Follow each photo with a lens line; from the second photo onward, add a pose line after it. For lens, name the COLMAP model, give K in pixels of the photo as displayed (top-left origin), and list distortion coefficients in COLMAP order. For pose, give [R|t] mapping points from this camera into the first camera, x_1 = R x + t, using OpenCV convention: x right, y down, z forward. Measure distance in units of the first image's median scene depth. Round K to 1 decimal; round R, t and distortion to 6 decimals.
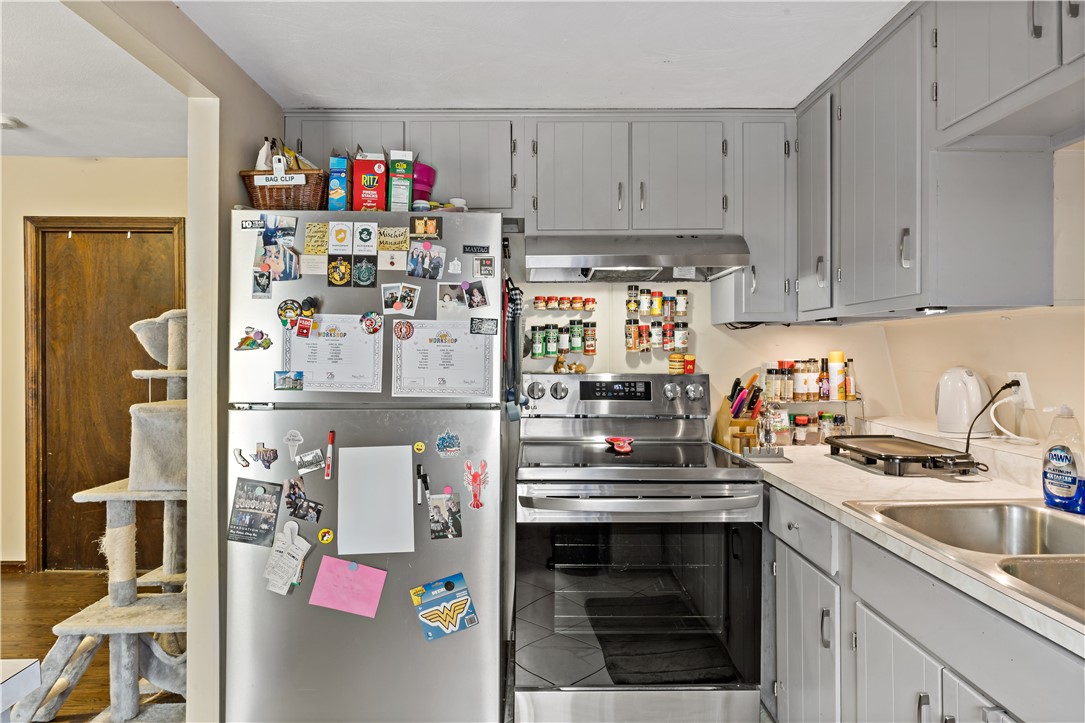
lens RADIAL K [[625.6, 0, 543.8], [0, 625.6, 356.1], [0, 0, 1]] dist [-0.002684, 0.004530]
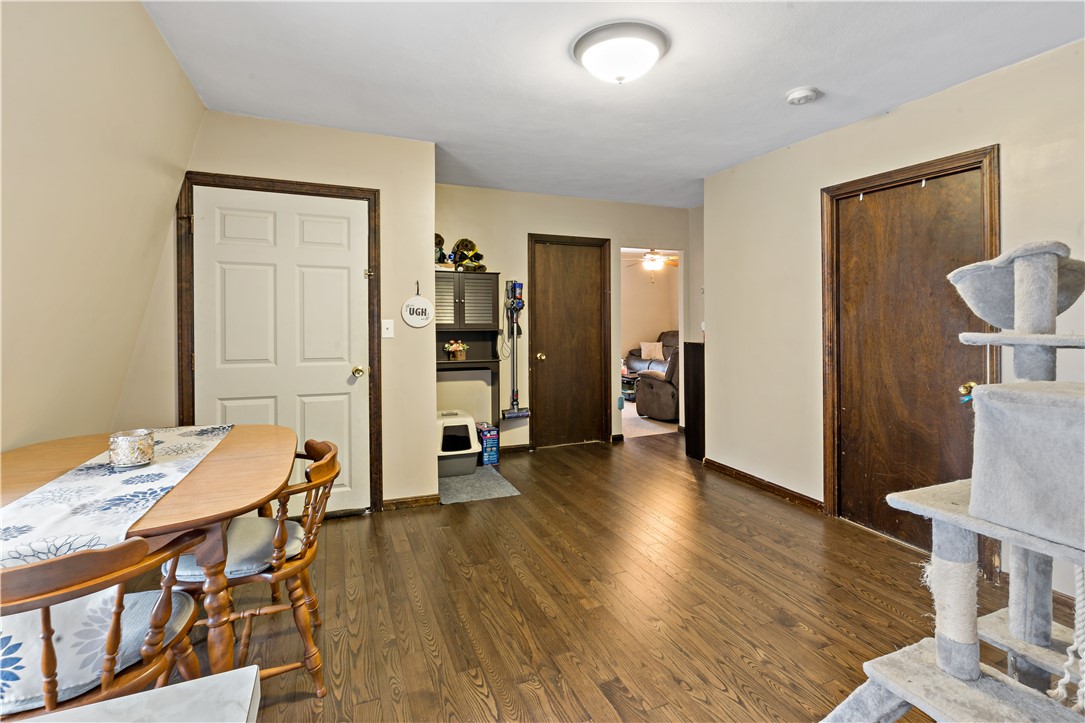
lens RADIAL K [[504.1, 0, 524.7], [0, 504.1, 310.5], [0, 0, 1]] dist [-0.006688, 0.002068]
pose [[0.343643, -0.012473, -0.939017, -0.178143], [-0.004139, 0.999882, -0.014797, 0.004547], [0.939091, 0.008971, 0.343551, 0.204416]]
